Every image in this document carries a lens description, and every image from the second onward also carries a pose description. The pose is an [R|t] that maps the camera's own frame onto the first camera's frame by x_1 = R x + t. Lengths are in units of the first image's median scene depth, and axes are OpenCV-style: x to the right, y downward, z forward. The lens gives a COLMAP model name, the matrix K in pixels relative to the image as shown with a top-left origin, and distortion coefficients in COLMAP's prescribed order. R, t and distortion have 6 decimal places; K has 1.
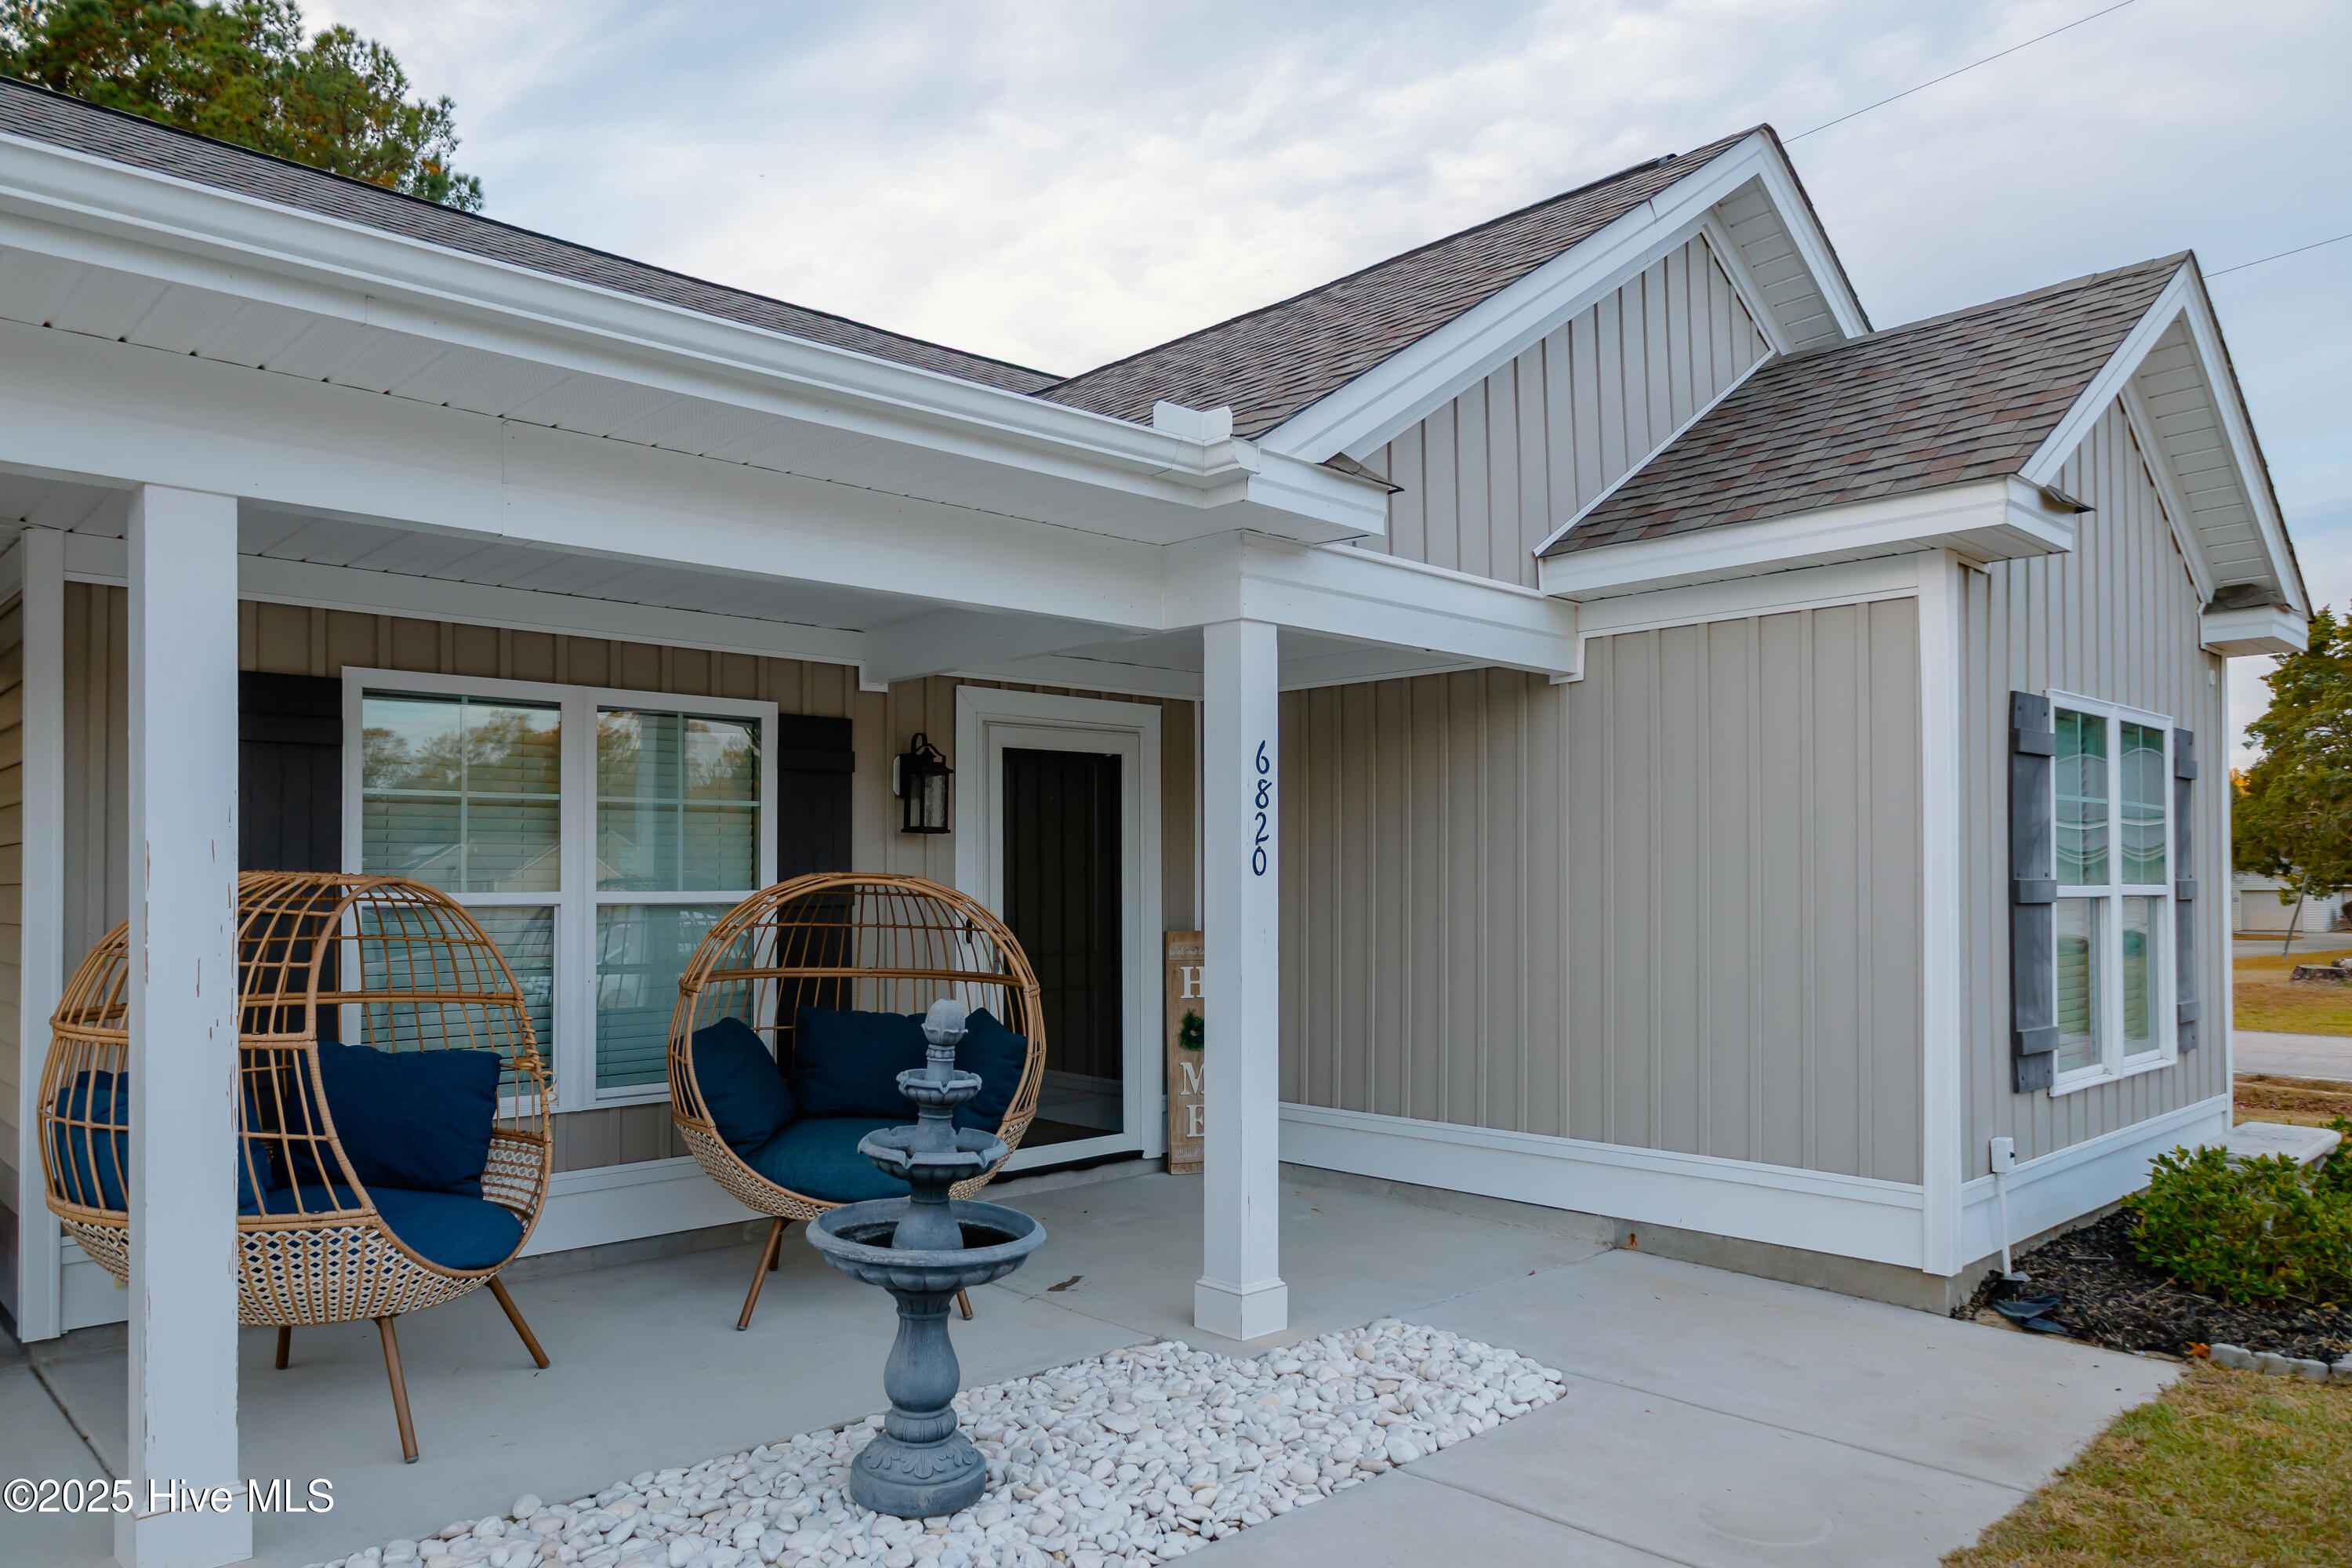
lens RADIAL K [[1548.6, 0, 1175.9], [0, 1548.6, 796.9], [0, 0, 1]] dist [-0.000397, 0.001944]
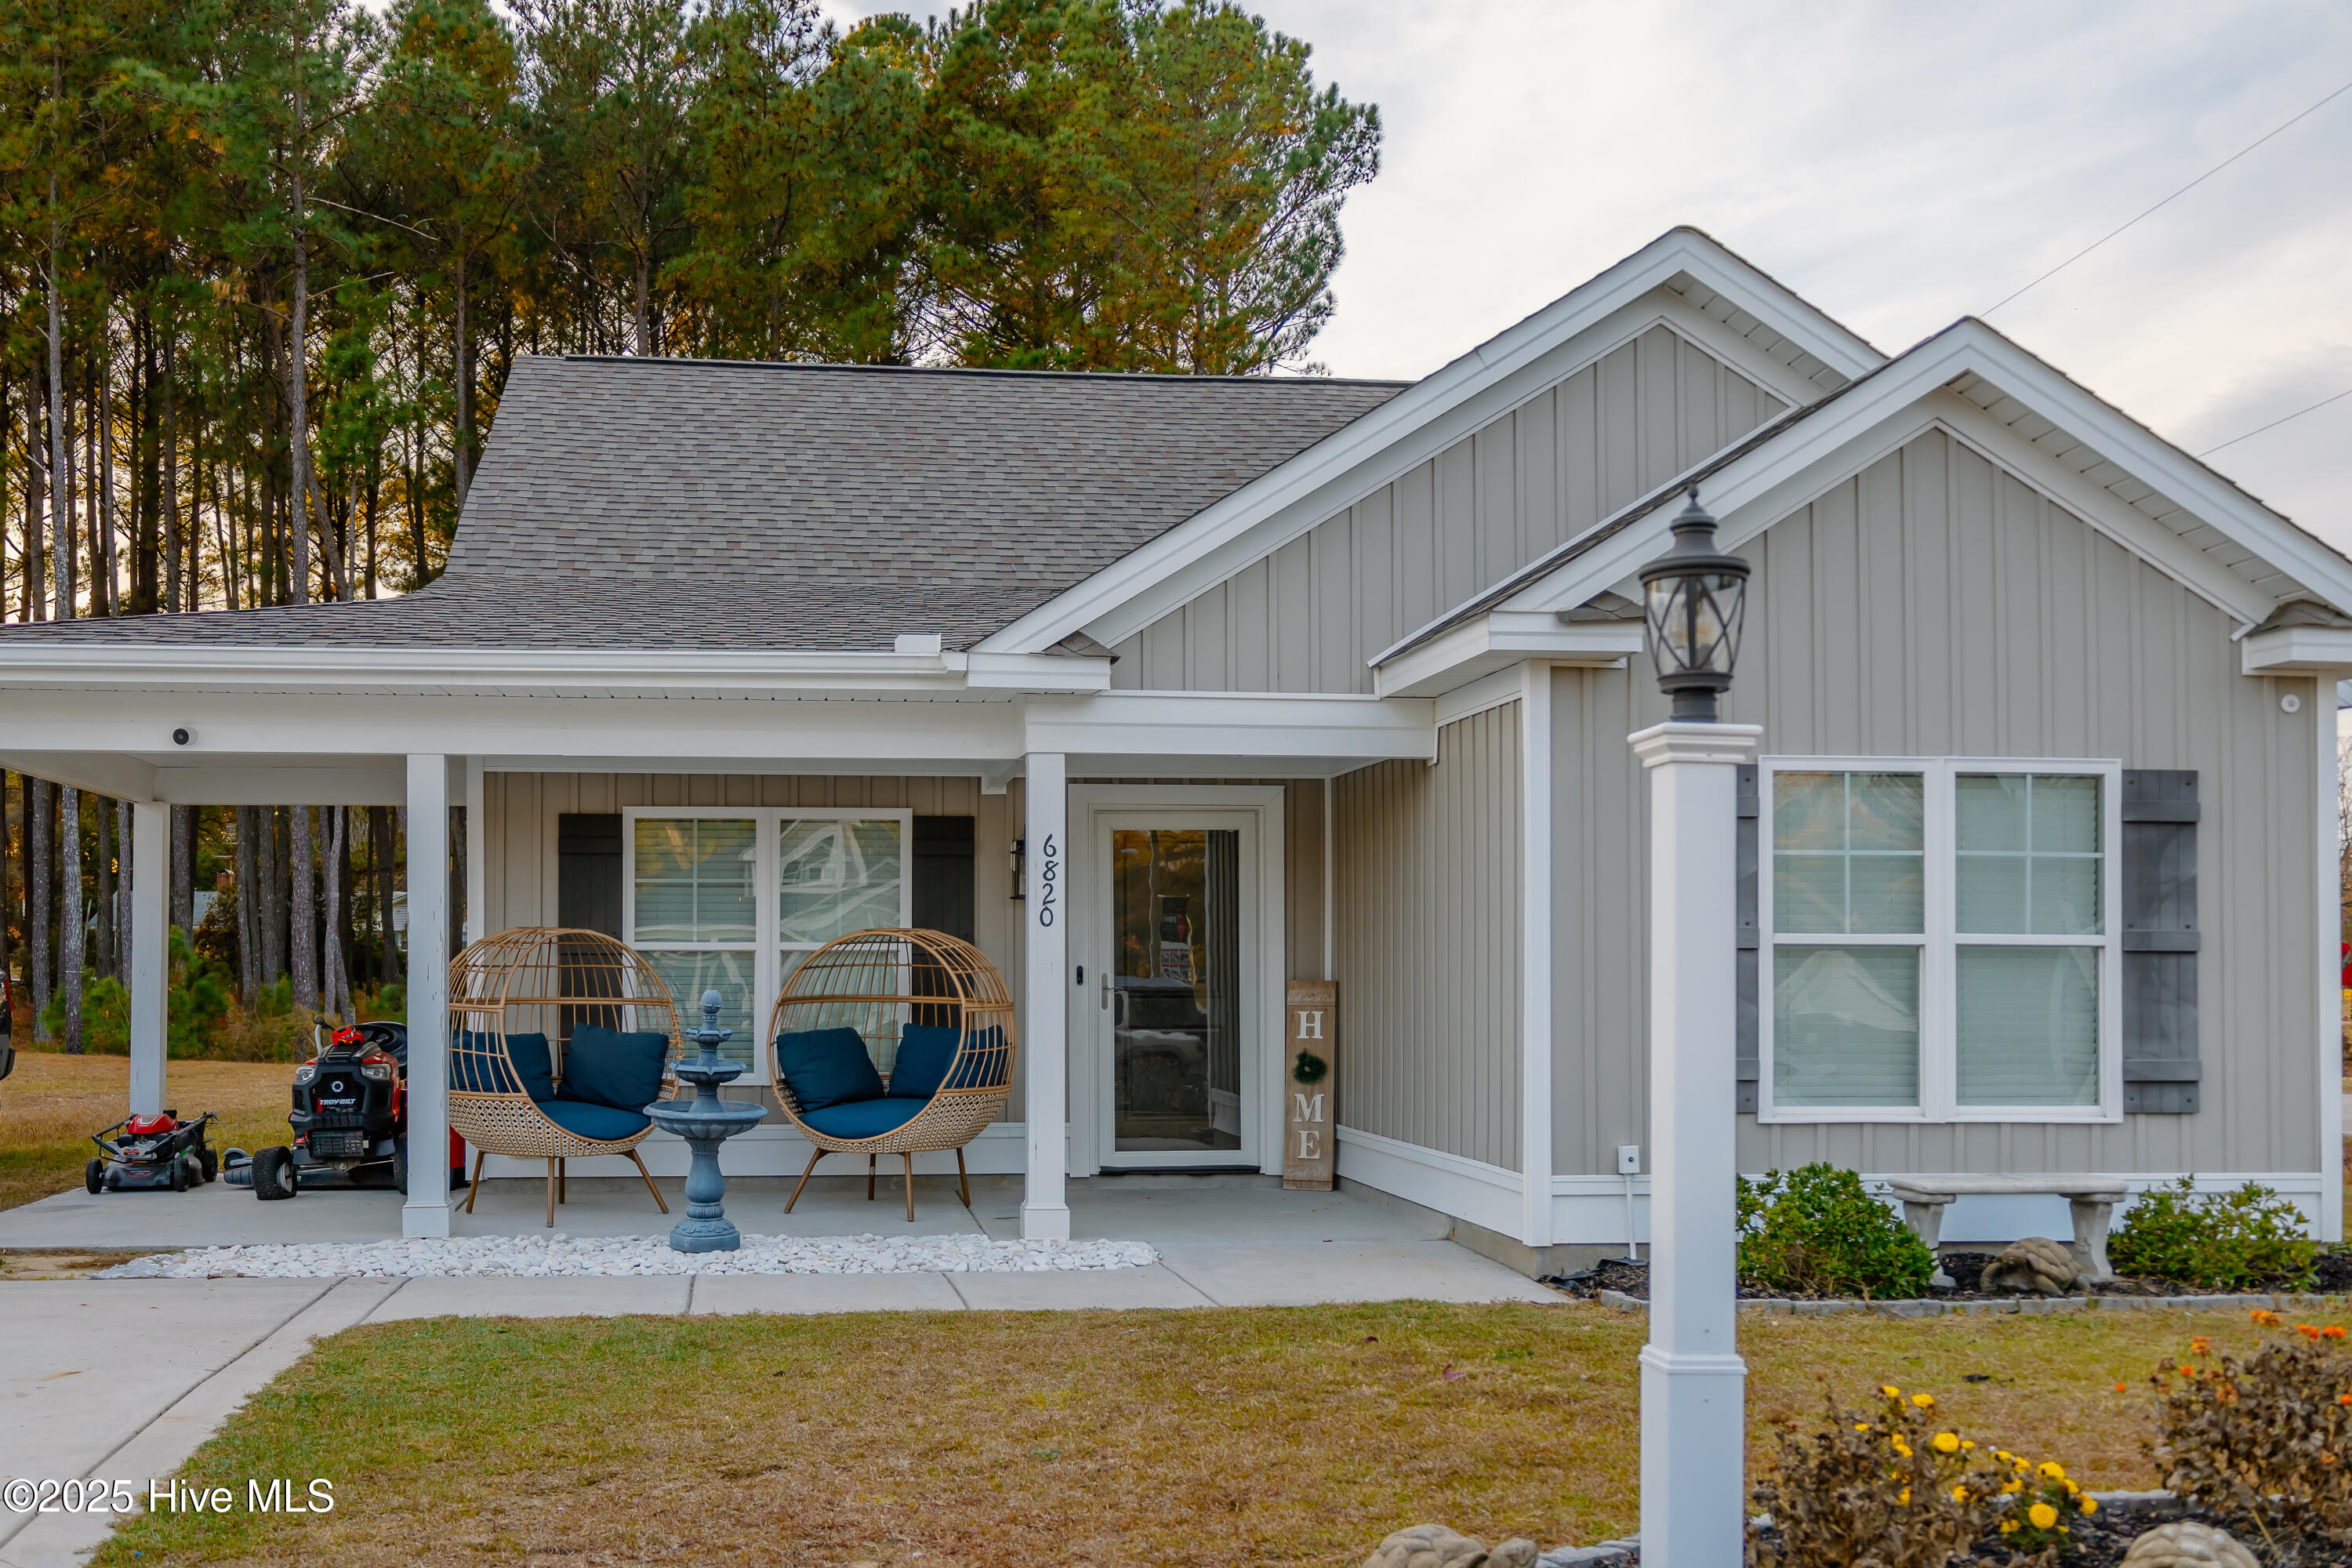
lens RADIAL K [[2422.2, 0, 1173.3], [0, 2422.2, 727.8], [0, 0, 1]] dist [0.017522, 0.000839]
pose [[0.811853, -0.055059, -0.581260, 1.255800], [0.028982, 0.998117, -0.054066, -0.008234], [0.583142, 0.027048, 0.811920, -0.670964]]
